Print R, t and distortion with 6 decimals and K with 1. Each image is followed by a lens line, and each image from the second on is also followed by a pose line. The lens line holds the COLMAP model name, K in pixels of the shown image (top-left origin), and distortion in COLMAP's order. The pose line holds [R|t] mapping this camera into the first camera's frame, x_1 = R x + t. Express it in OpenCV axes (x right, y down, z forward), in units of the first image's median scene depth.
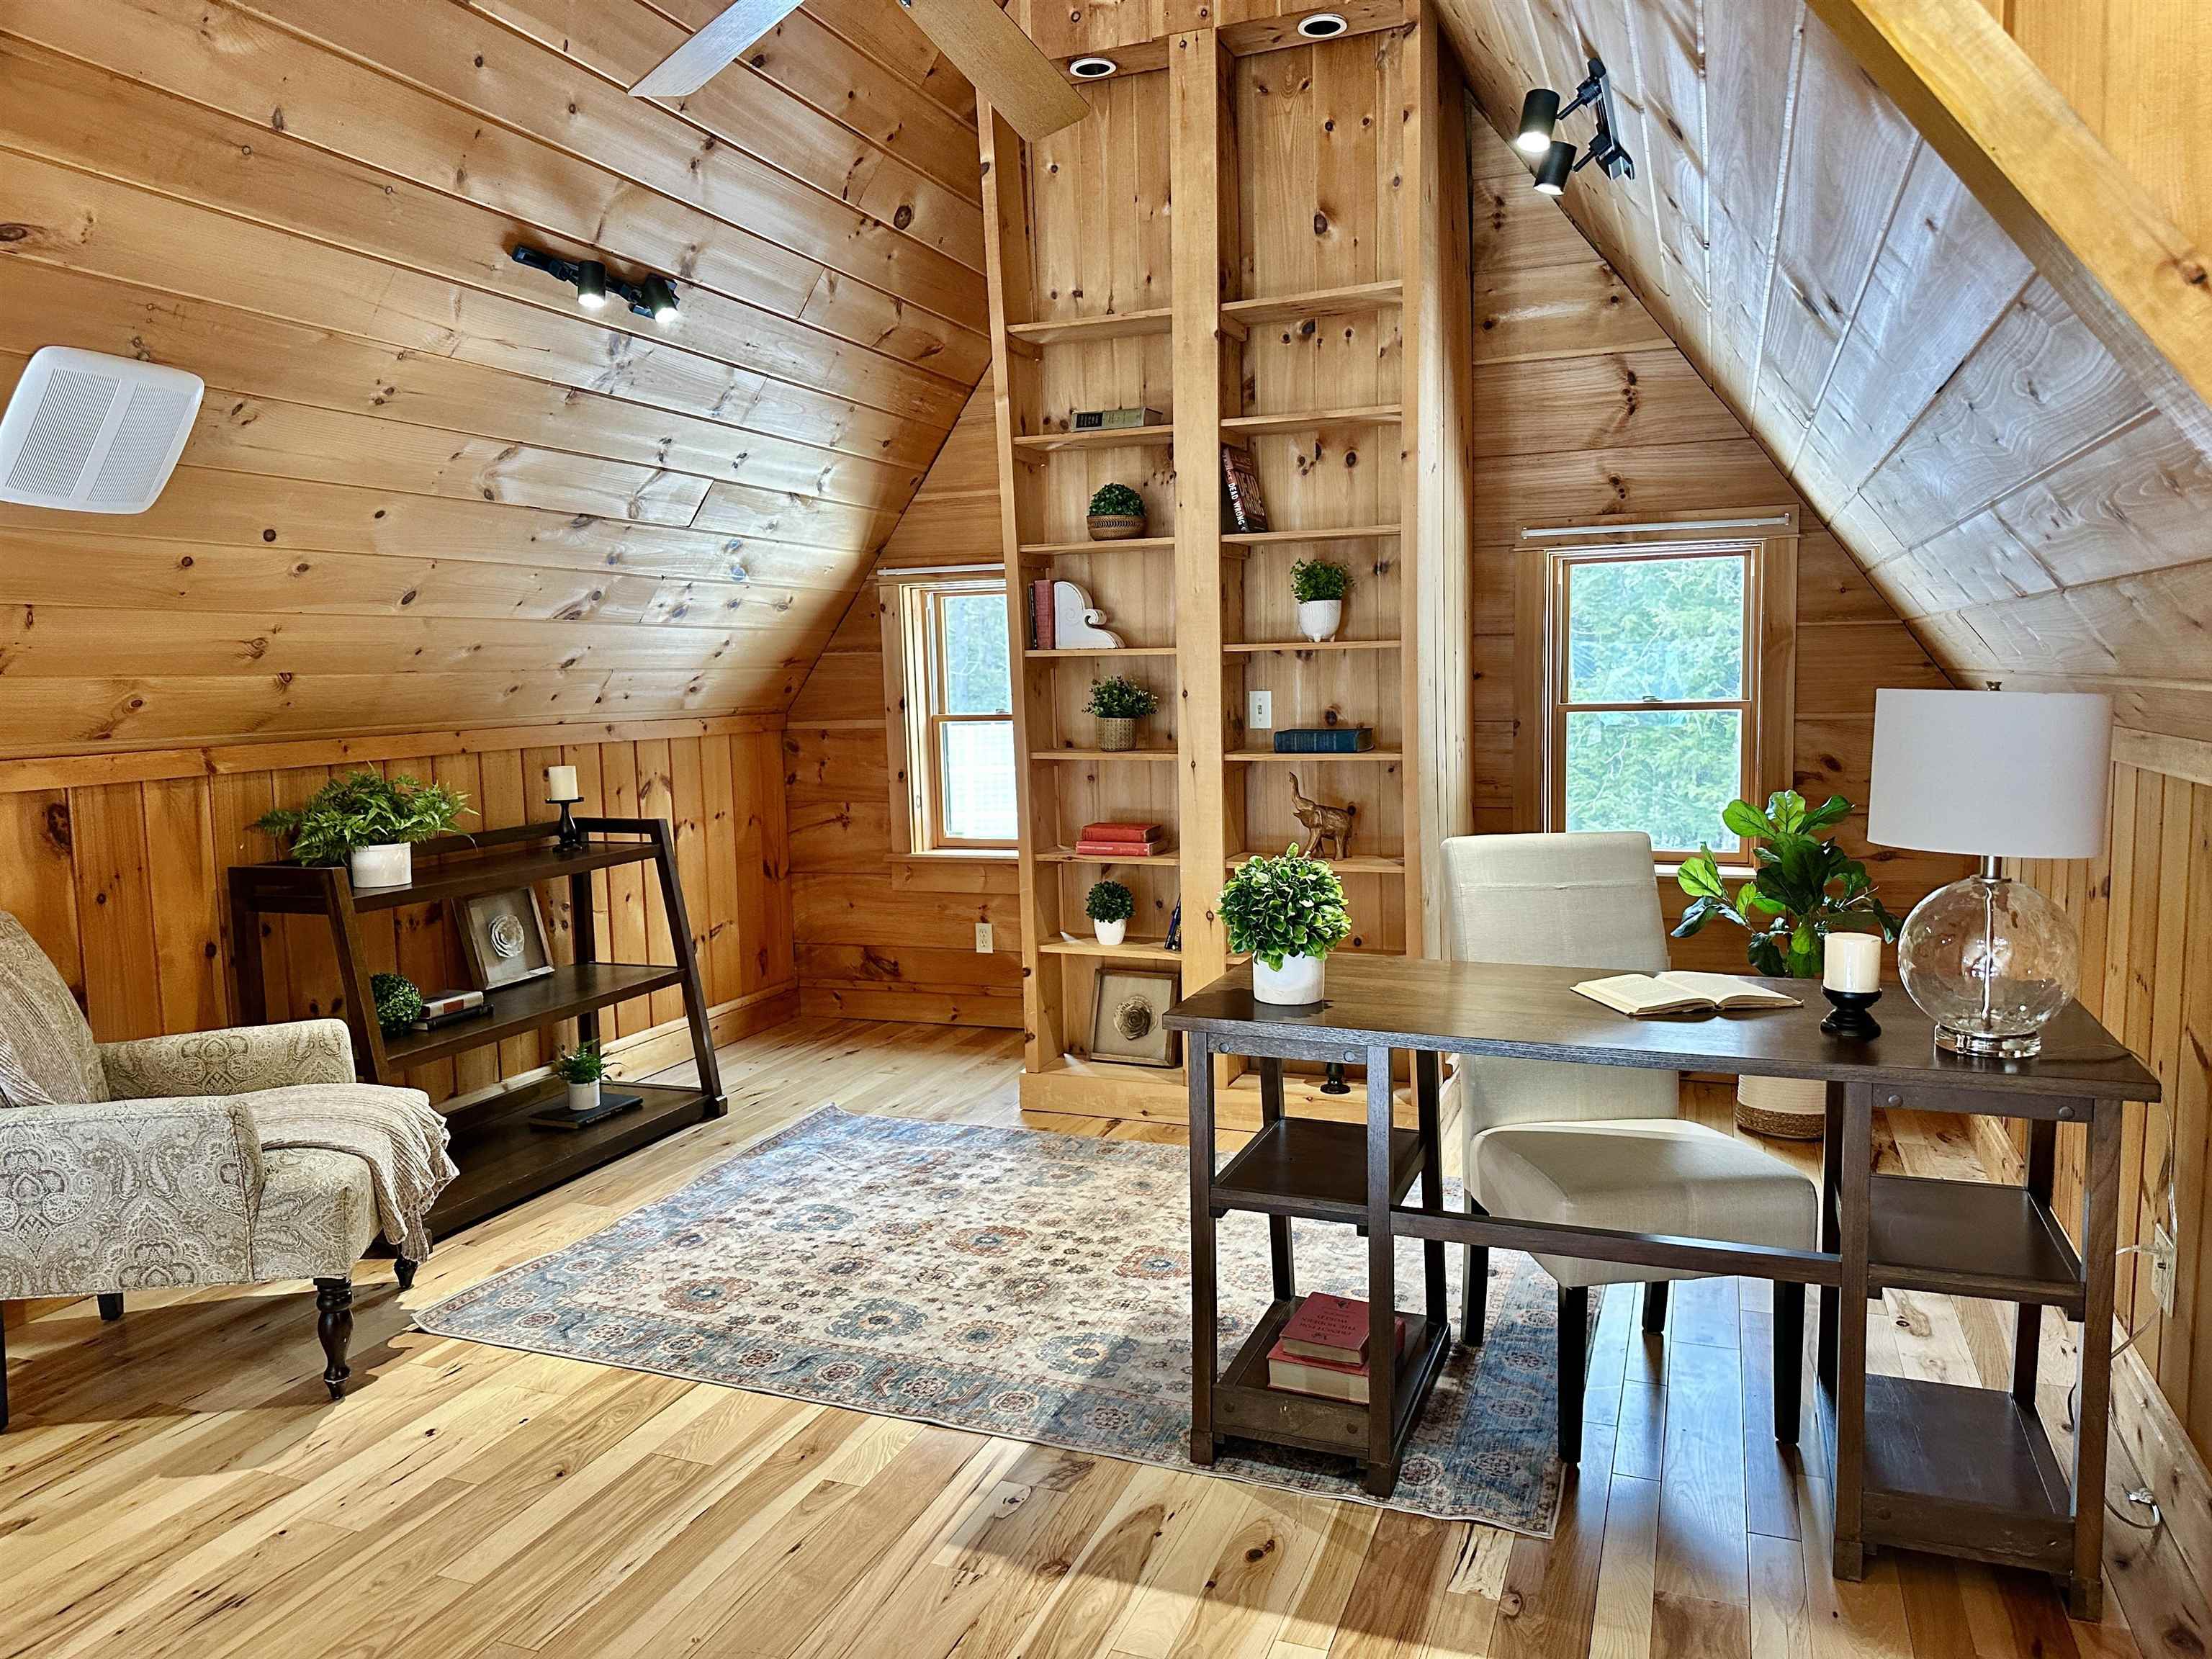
lens RADIAL K [[1584.8, 0, 1095.1], [0, 1584.8, 846.2], [0, 0, 1]] dist [0.129973, -0.222497]
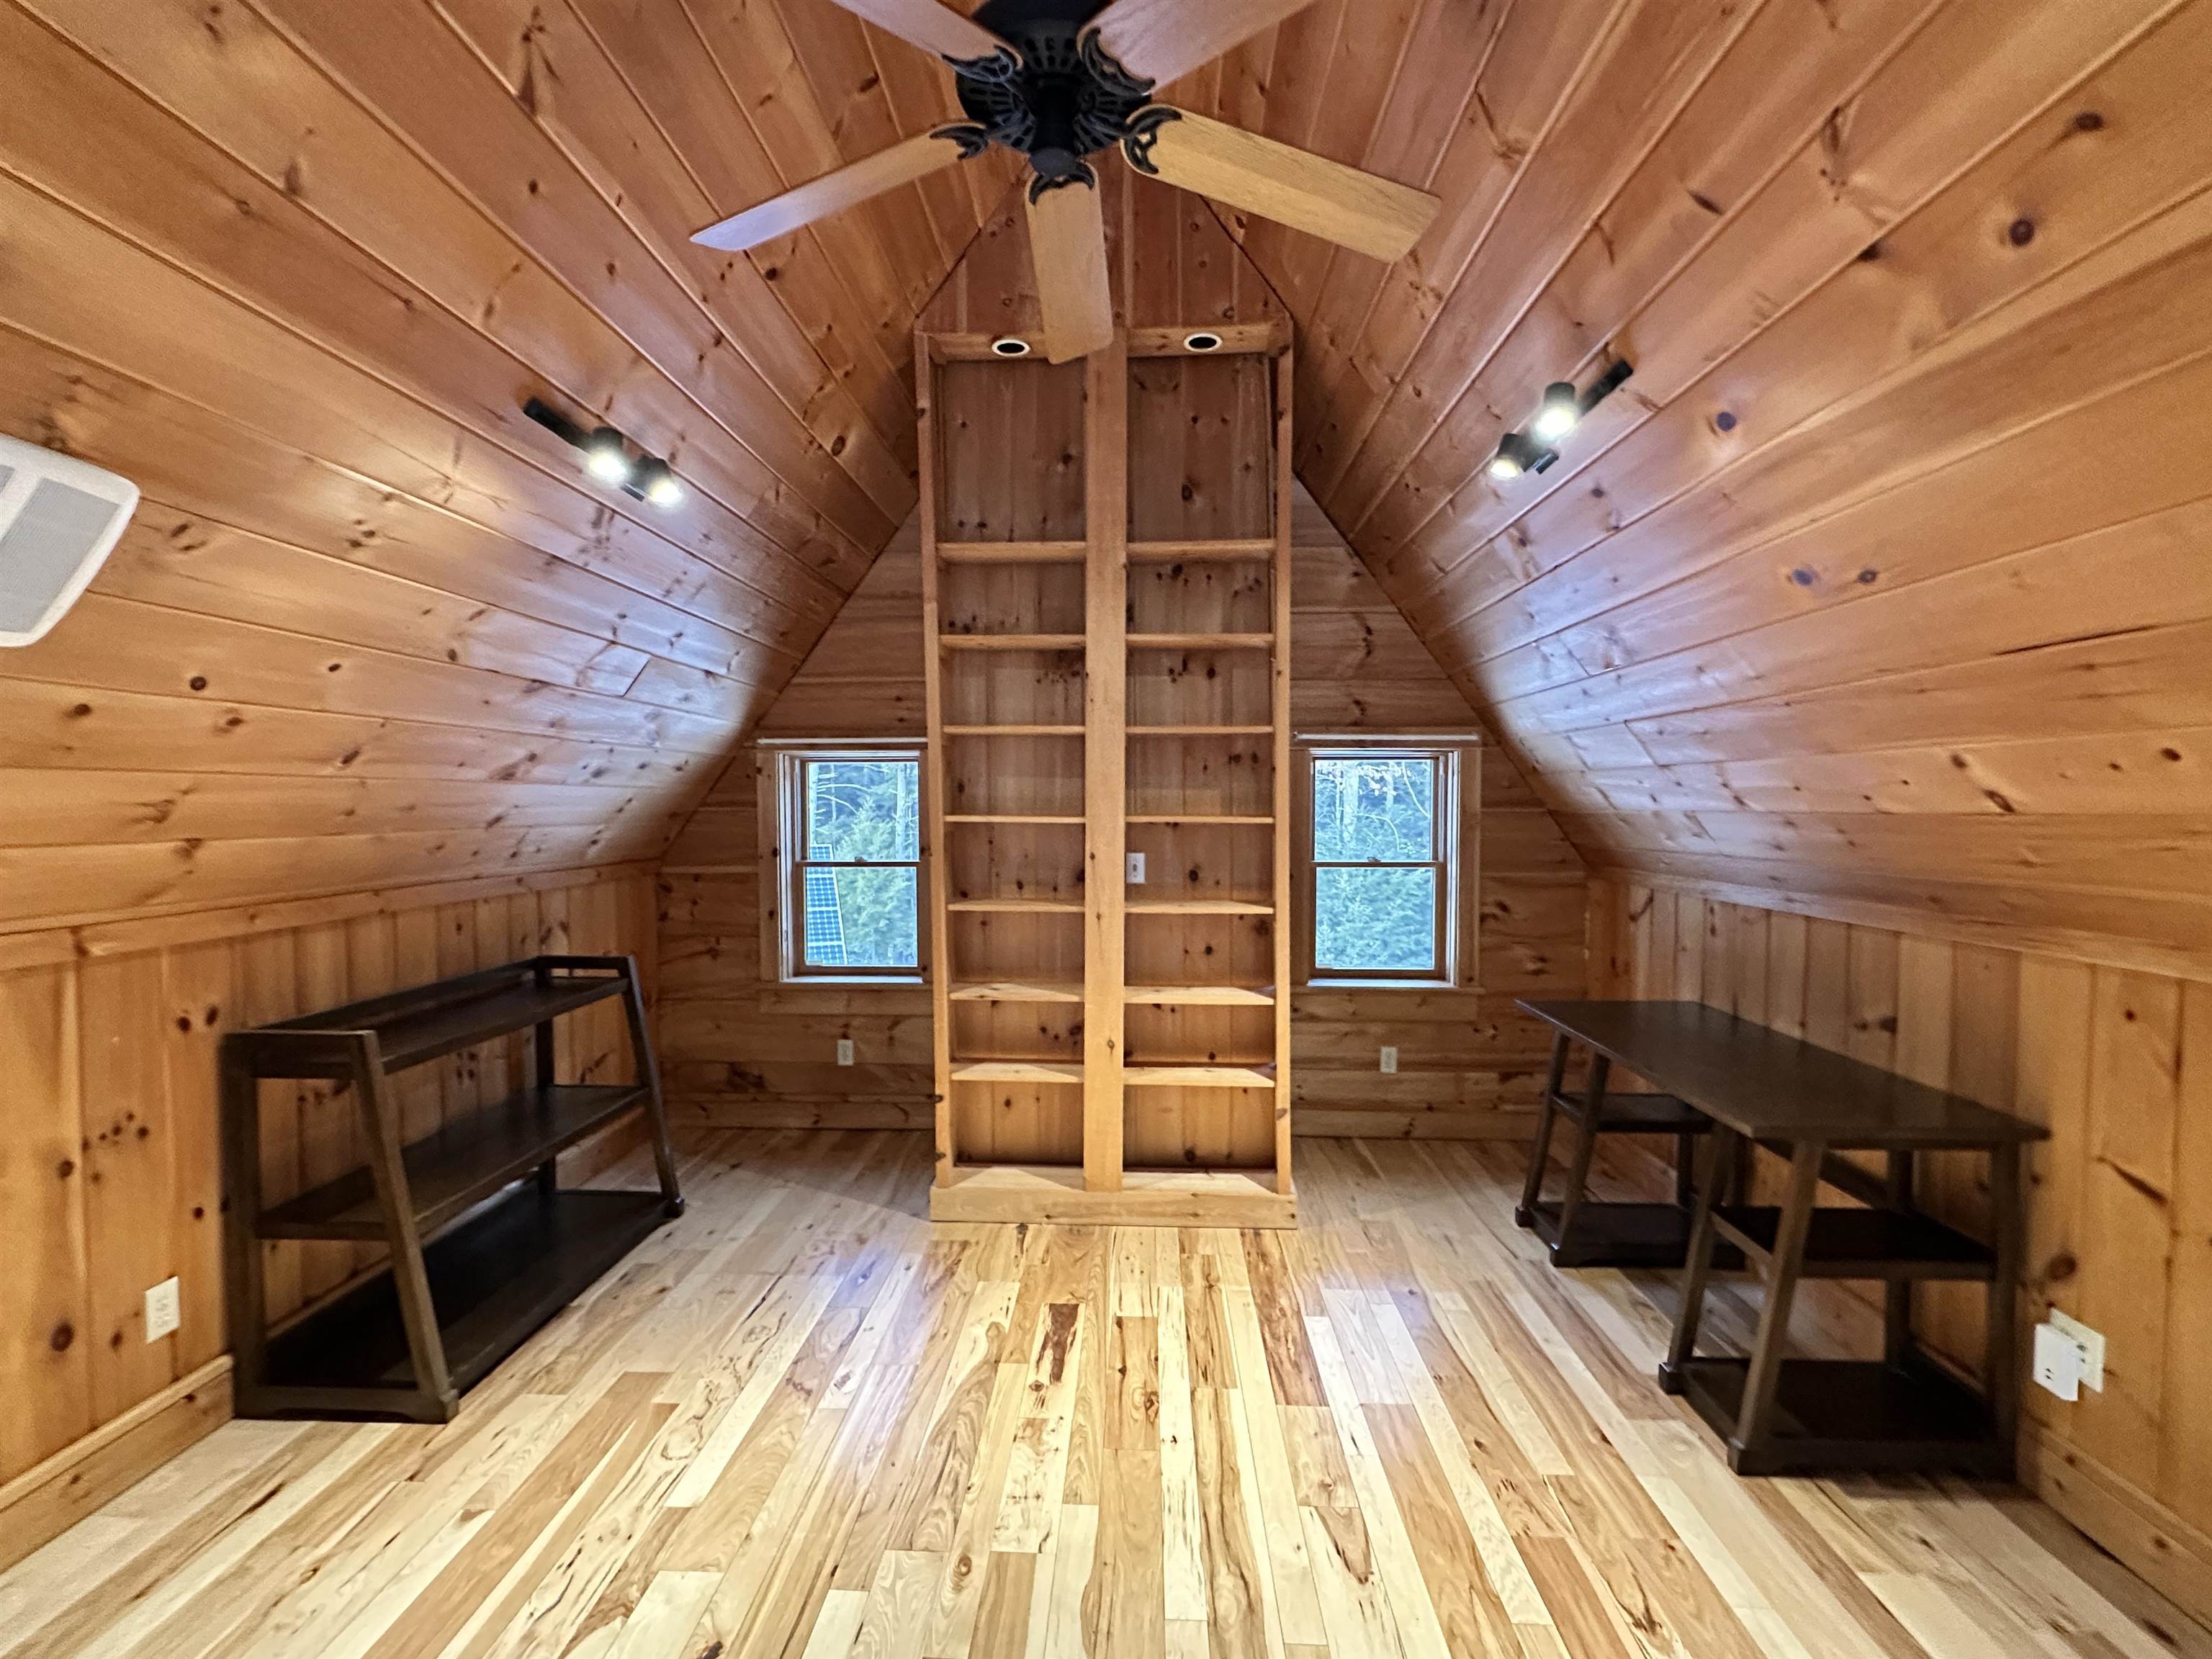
lens RADIAL K [[1040.4, 0, 1102.3], [0, 1040.4, 834.1], [0, 0, 1]] dist [-0.001120, -0.000441]
pose [[0.944316, 0.013238, 0.328775, -0.179555], [0.014397, 0.996571, -0.081477, -0.046151], [-0.328726, 0.081674, 0.940887, 0.248825]]
